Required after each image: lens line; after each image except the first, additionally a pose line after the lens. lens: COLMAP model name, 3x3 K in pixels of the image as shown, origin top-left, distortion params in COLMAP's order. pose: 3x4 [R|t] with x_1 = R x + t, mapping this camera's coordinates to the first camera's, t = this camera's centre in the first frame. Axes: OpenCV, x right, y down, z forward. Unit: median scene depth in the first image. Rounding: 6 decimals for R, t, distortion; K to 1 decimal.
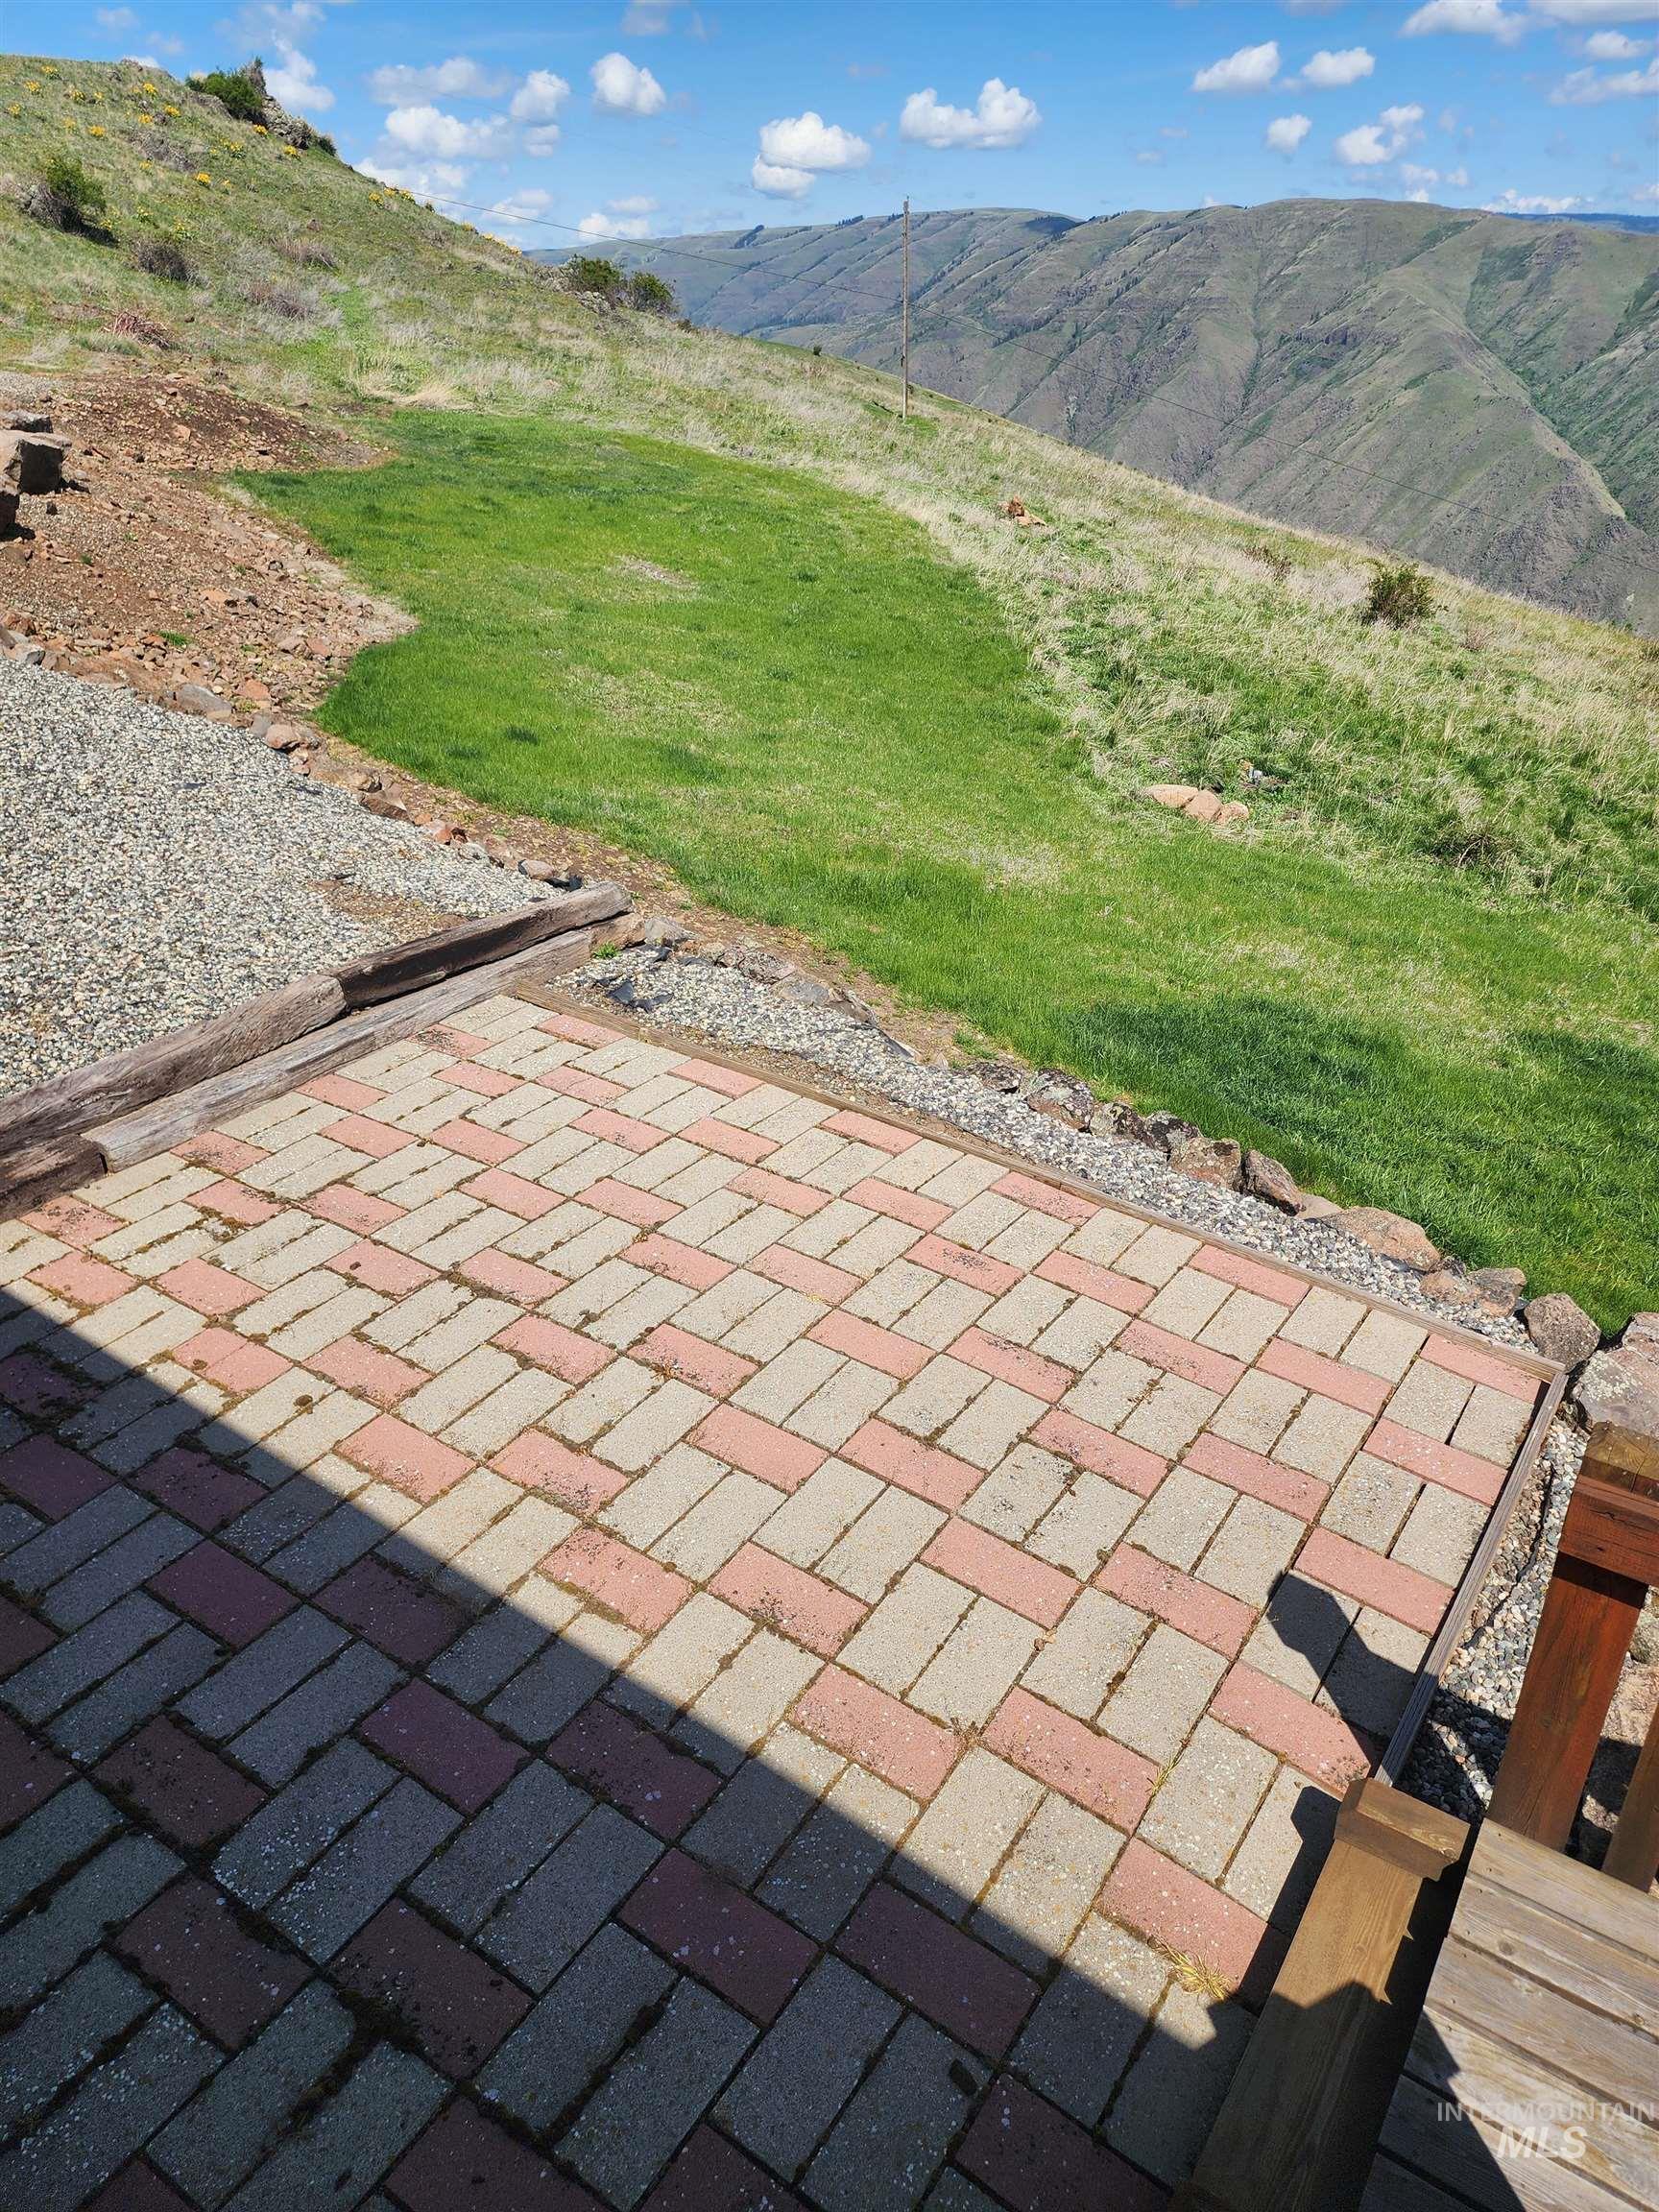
lens RADIAL K [[1472.9, 0, 825.6], [0, 1472.9, 1100.2], [0, 0, 1]] dist [0.077029, -0.062049]
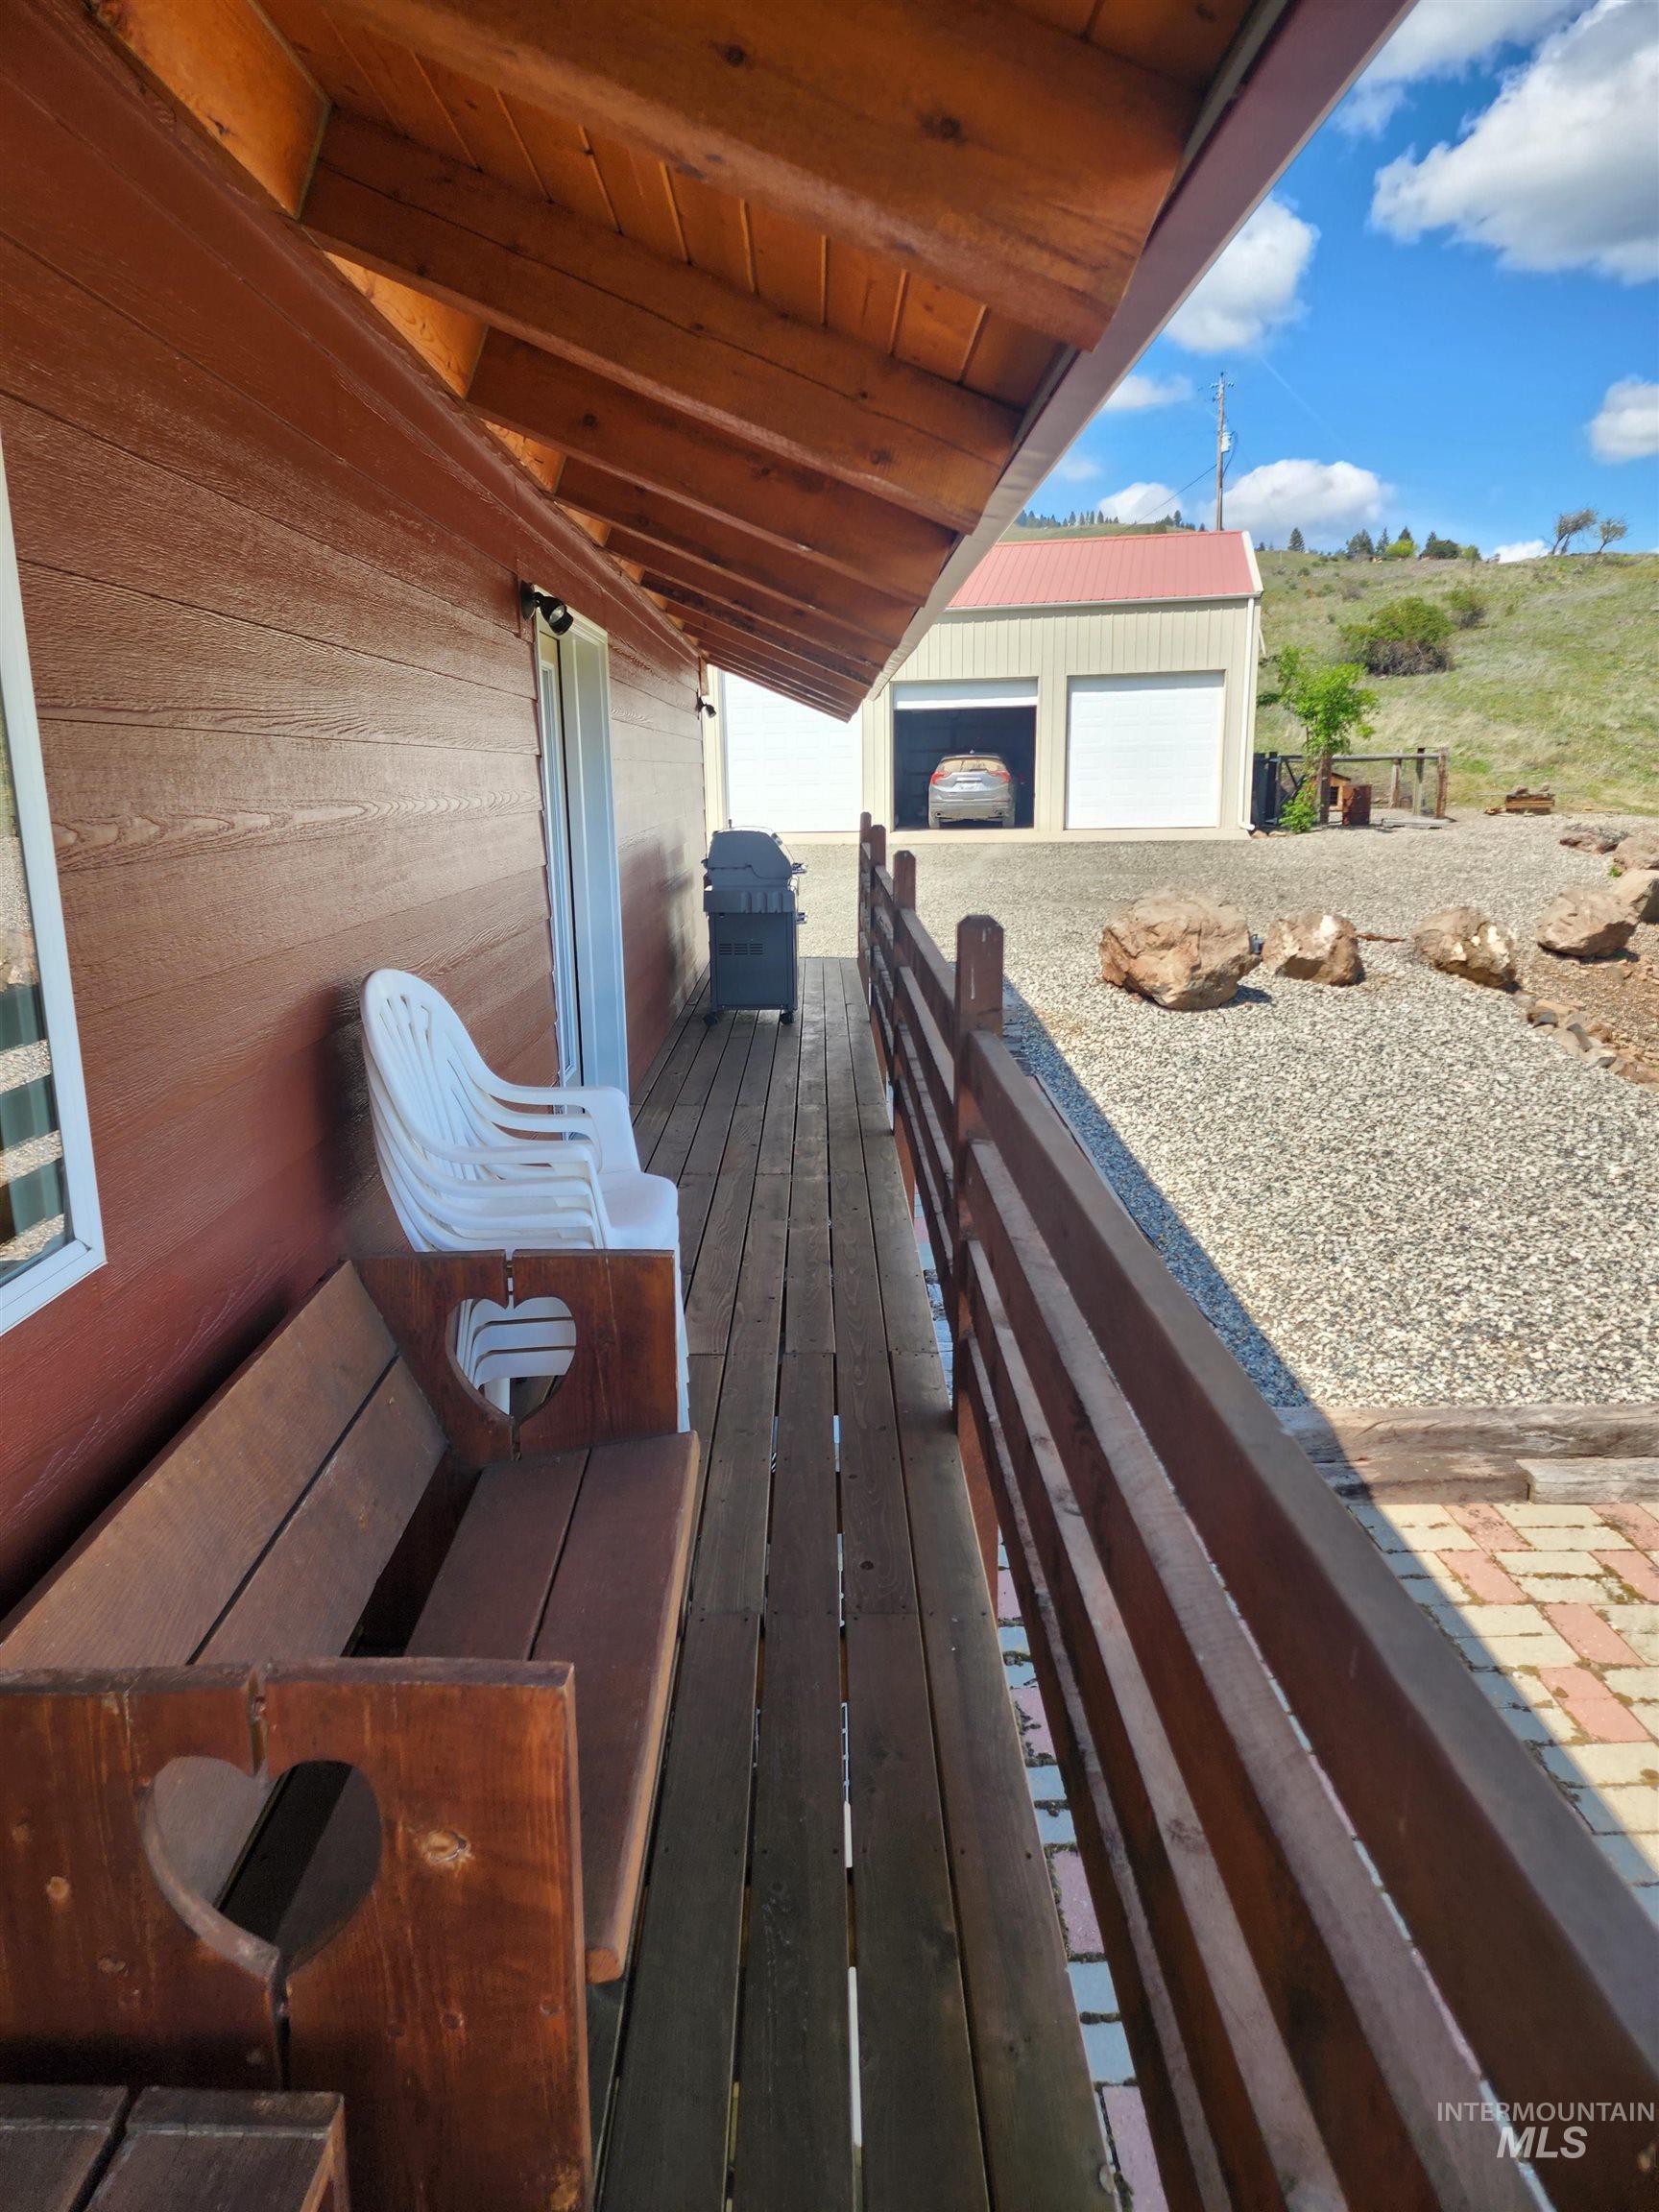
lens RADIAL K [[1472.9, 0, 821.0], [0, 1472.9, 1098.8], [0, 0, 1]] dist [0.077029, -0.062049]
pose [[0.576878, 0.161645, -0.800676, 0.054650], [-0.364264, 0.928267, -0.075044, 0.048543], [0.731111, 0.334949, 0.594378, -0.137088]]
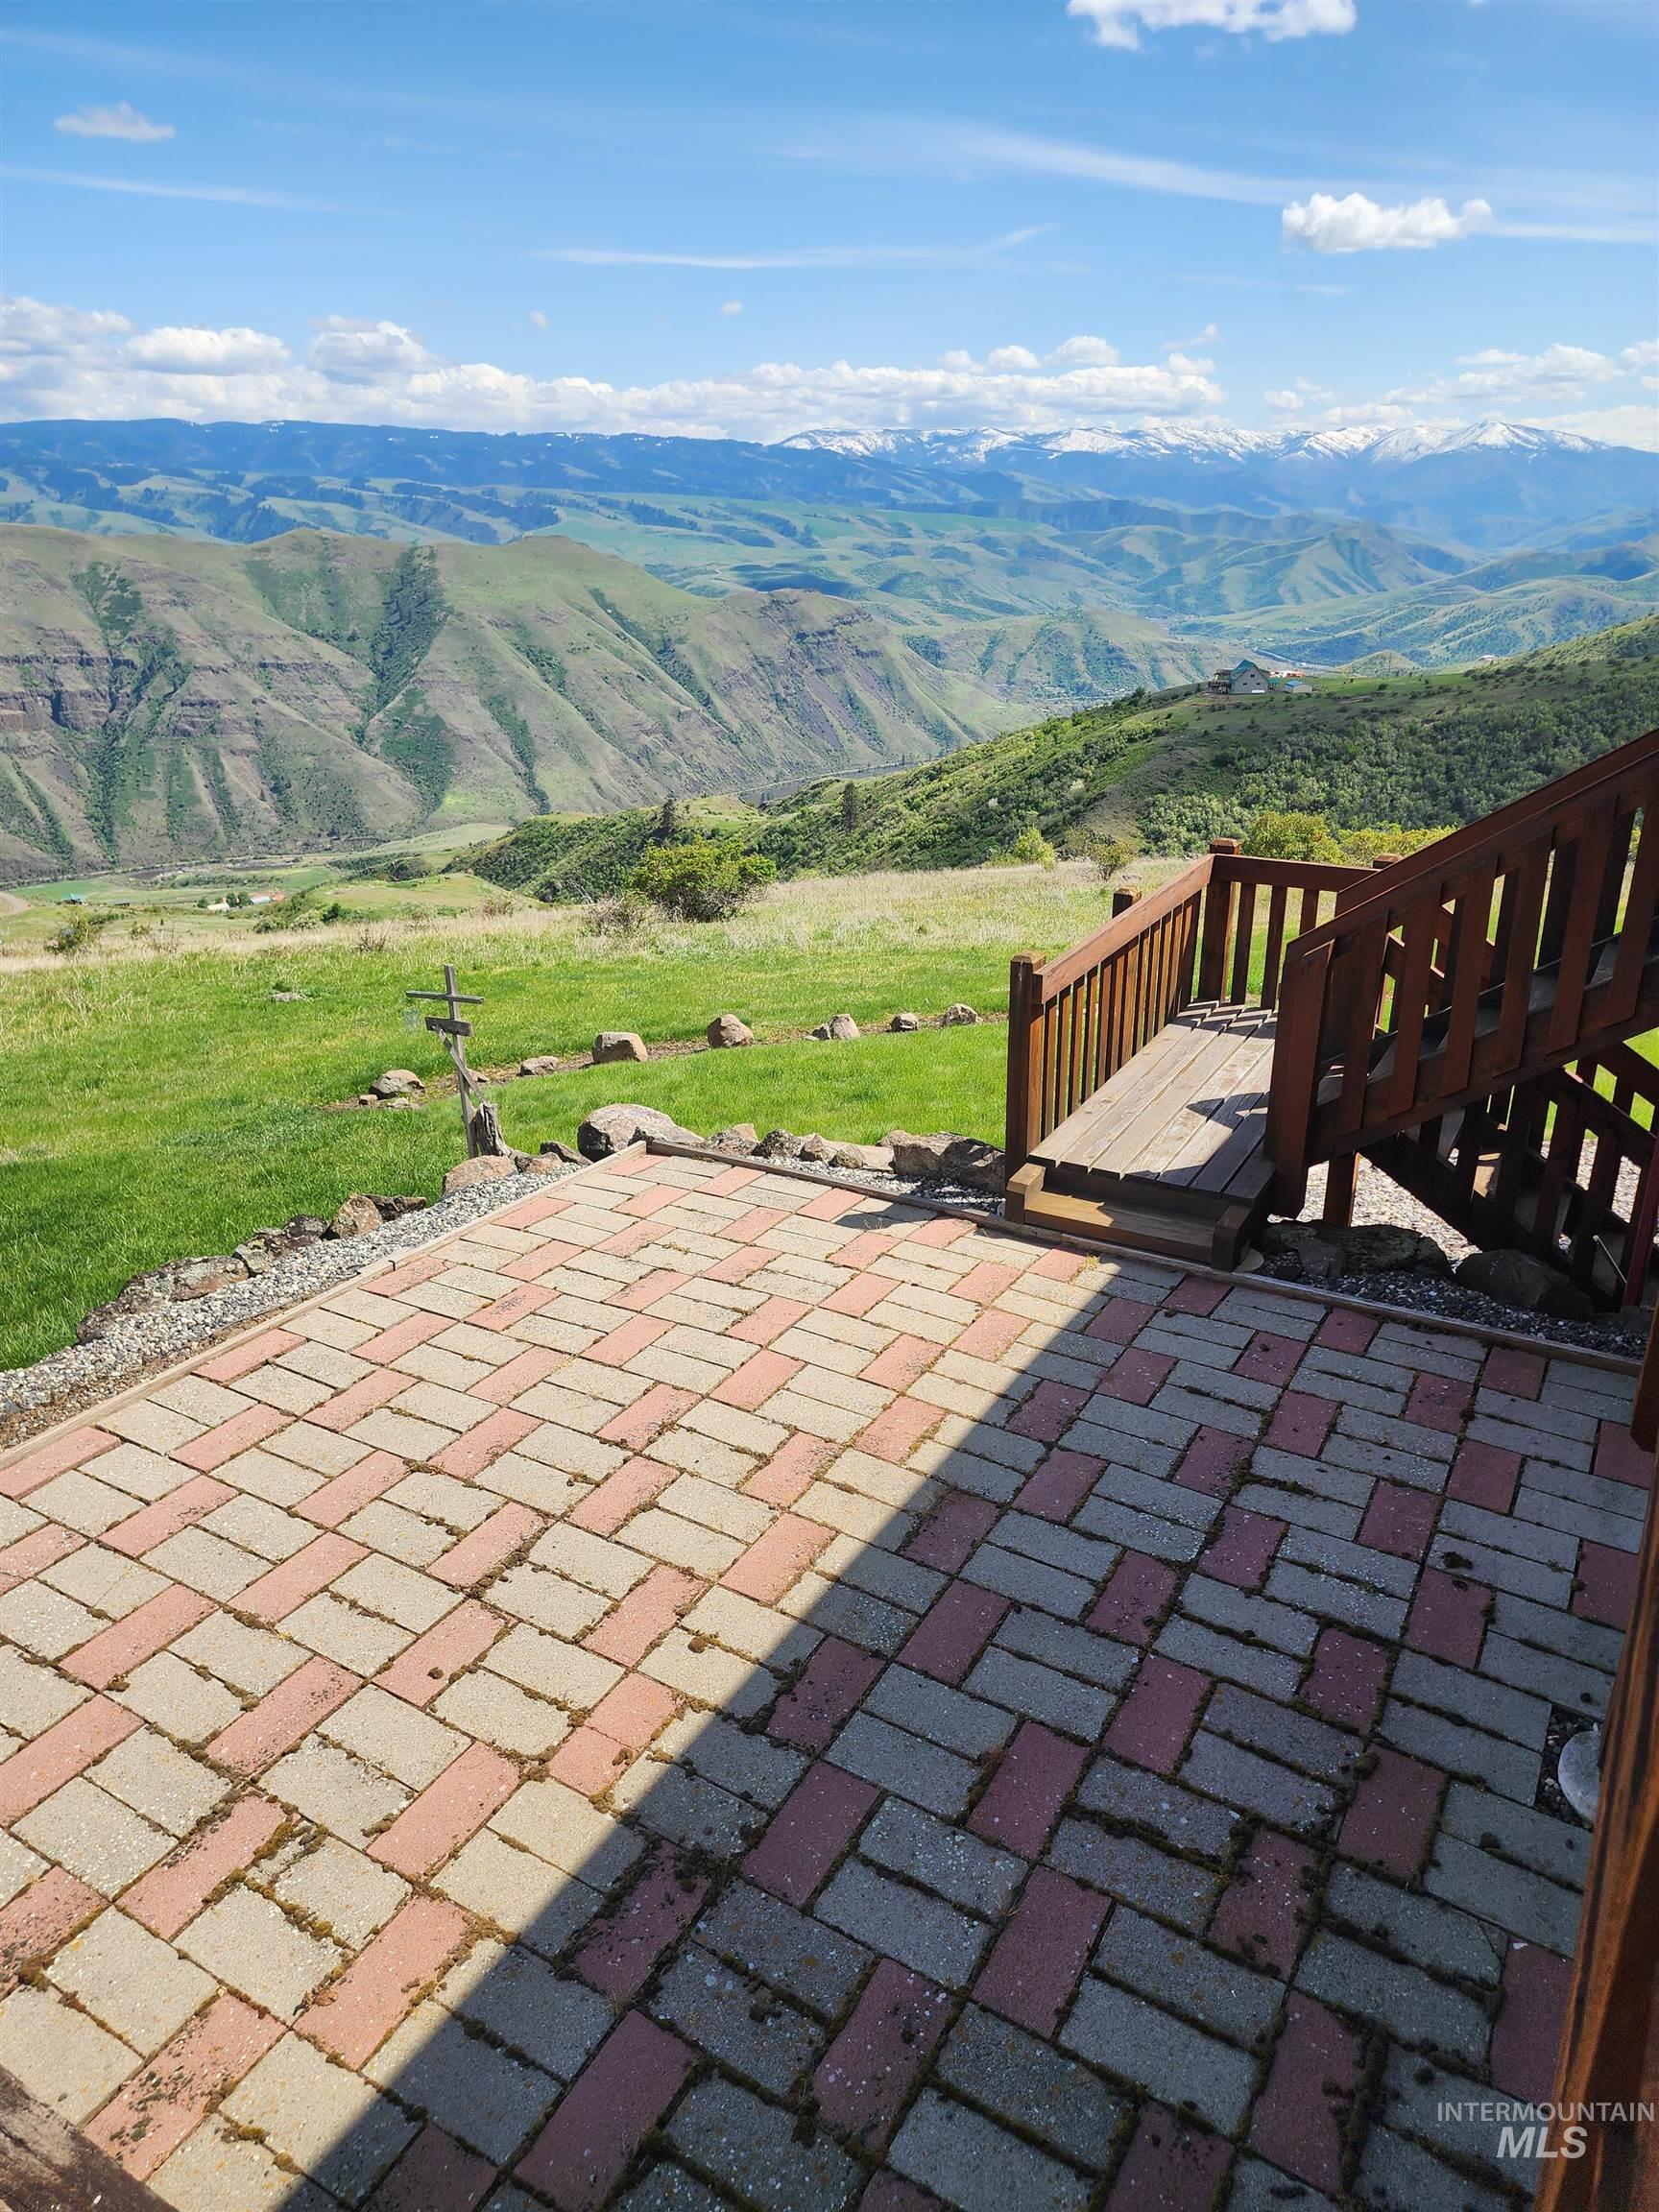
lens RADIAL K [[1472.9, 0, 819.9], [0, 1472.9, 1108.3], [0, 0, 1]] dist [0.077029, -0.062049]
pose [[-0.062882, -0.373676, 0.925425, -0.900684], [0.476988, 0.803249, 0.356754, -0.301183], [-0.876658, 0.463850, 0.127730, 0.540008]]
